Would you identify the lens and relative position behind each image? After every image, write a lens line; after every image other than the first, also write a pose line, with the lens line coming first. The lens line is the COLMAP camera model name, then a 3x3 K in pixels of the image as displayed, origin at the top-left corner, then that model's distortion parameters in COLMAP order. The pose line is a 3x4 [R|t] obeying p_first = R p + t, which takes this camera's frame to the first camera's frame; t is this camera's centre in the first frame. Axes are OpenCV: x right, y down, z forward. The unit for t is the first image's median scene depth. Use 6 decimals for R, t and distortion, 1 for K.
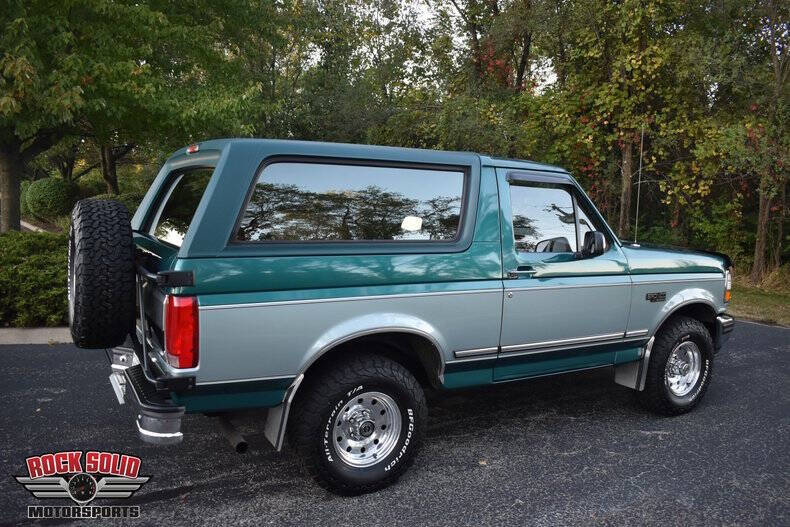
lens RADIAL K [[646.4, 0, 395.0], [0, 646.4, 263.5], [0, 0, 1]] dist [-0.102556, 0.024193]
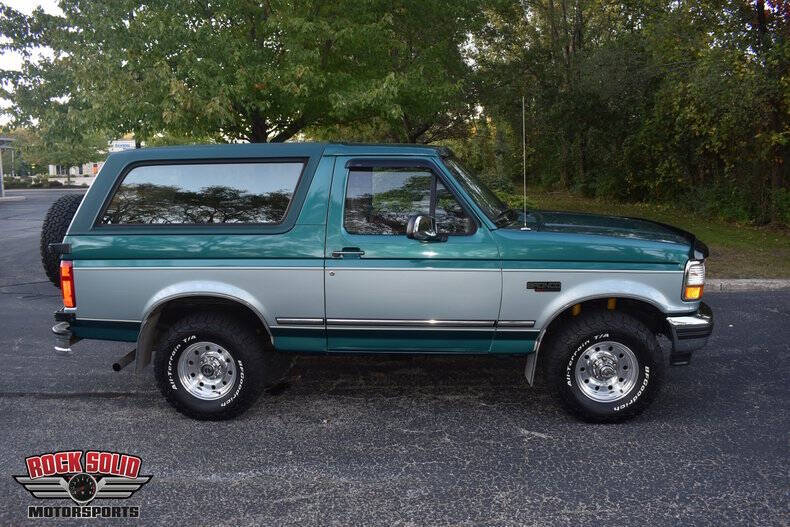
lens RADIAL K [[646.4, 0, 395.0], [0, 646.4, 263.5], [0, 0, 1]] dist [-0.102556, 0.024193]
pose [[0.828318, 0.049904, -0.558031, 0.559707], [-0.021281, 0.998109, 0.057671, -0.021296], [0.559854, -0.035894, 0.827814, 0.093490]]
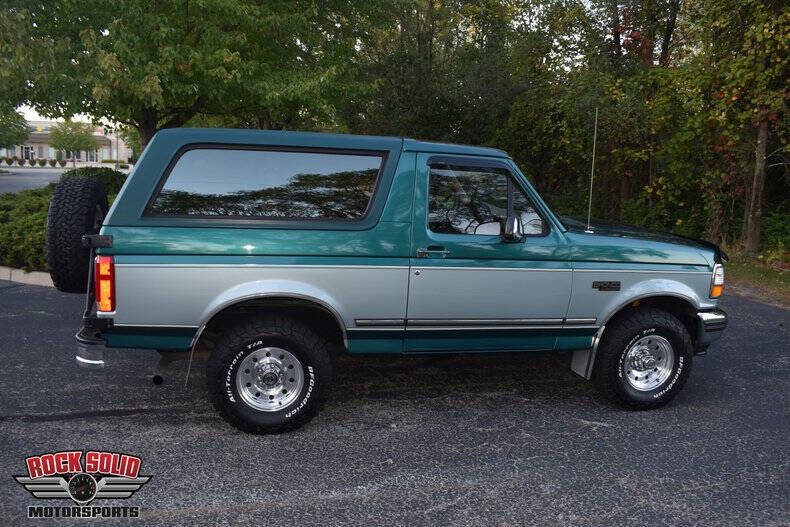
lens RADIAL K [[646.4, 0, 395.0], [0, 646.4, 263.5], [0, 0, 1]] dist [-0.102556, 0.024193]
pose [[0.956163, 0.059850, -0.286653, 0.285284], [-0.047600, 0.997638, 0.049521, -0.011040], [0.288940, -0.033706, 0.956754, -0.022891]]
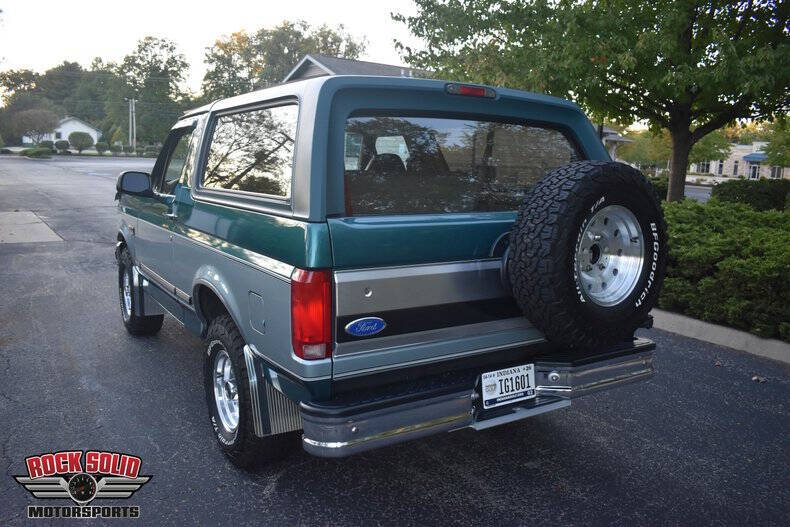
lens RADIAL K [[649.0, 0, 395.0], [0, 649.0, 263.5], [0, 0, 1]] dist [-0.096264, 0.016174]
pose [[0.006040, 0.139702, -0.990175, 0.790483], [-0.136930, 0.980982, 0.137570, -0.058282], [0.990562, 0.134753, 0.025055, 0.806438]]
